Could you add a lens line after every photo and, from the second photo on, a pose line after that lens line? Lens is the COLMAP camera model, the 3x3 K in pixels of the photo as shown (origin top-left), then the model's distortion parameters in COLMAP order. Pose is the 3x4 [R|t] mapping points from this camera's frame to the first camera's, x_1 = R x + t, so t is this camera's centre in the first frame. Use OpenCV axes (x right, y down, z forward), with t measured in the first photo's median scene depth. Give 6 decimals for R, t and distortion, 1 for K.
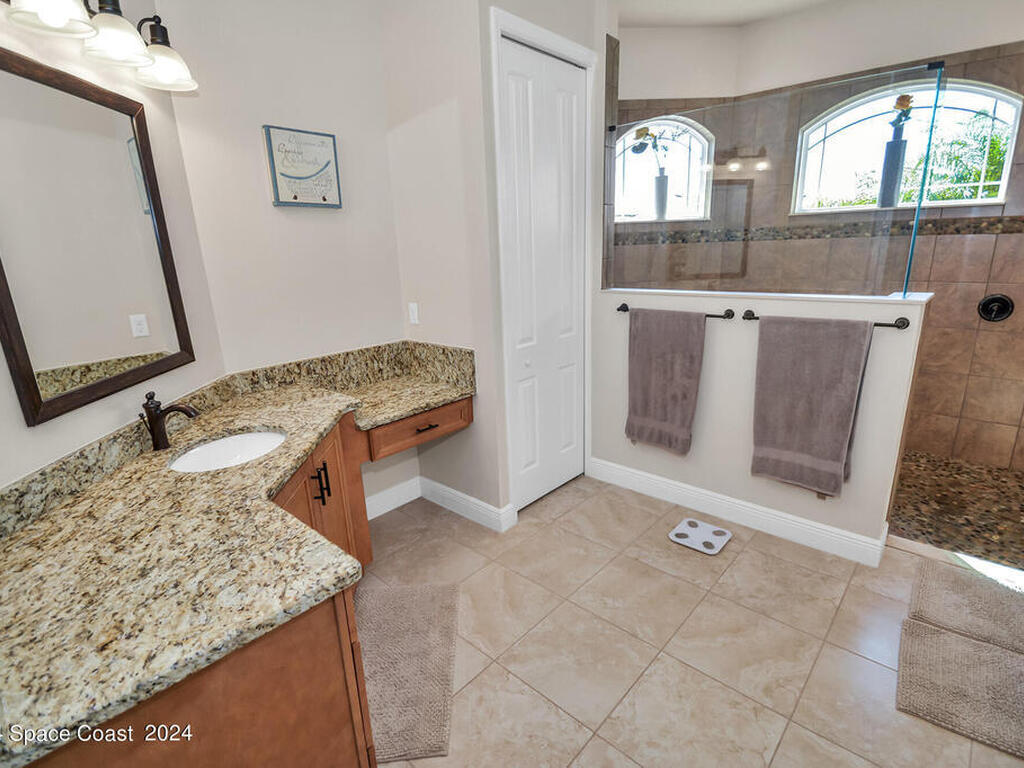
lens RADIAL K [[526.9, 0, 513.6], [0, 526.9, 381.2], [0, 0, 1]] dist [0.003217, -0.005620]
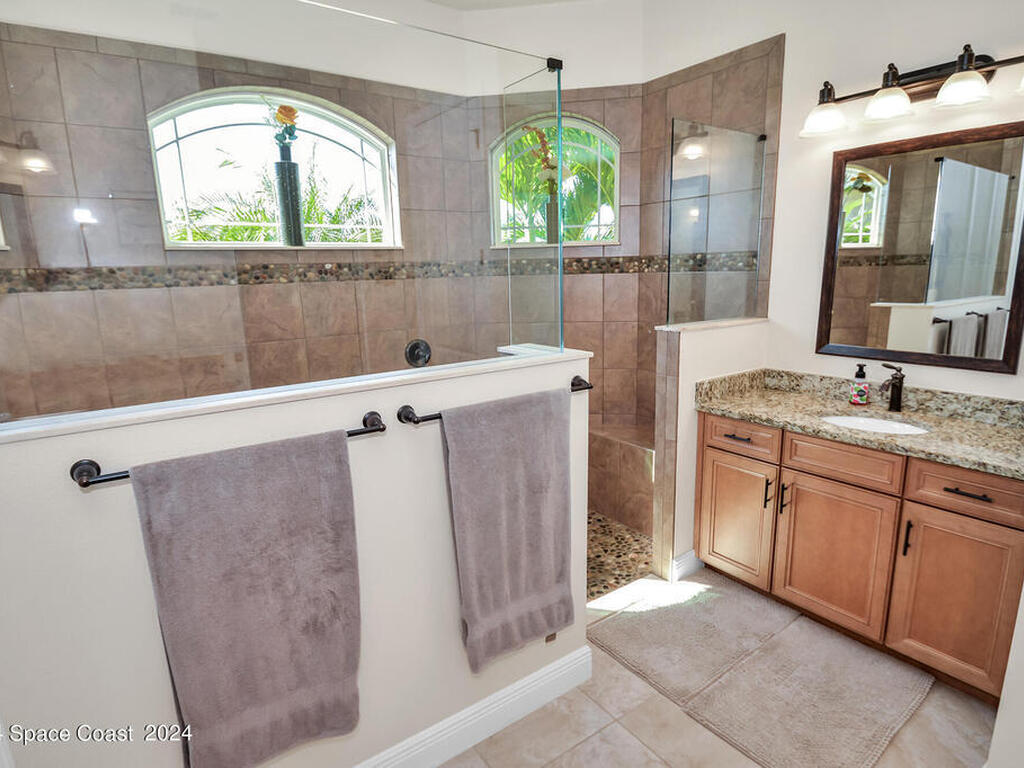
lens RADIAL K [[563.3, 0, 519.0], [0, 563.3, 387.5], [0, 0, 1]] dist [-0.004275, -0.001632]
pose [[0.212744, -0.172981, 0.961674, -0.064390], [0.263345, 0.957936, 0.114051, -0.129270], [-0.940951, 0.228989, 0.249349, 0.500939]]
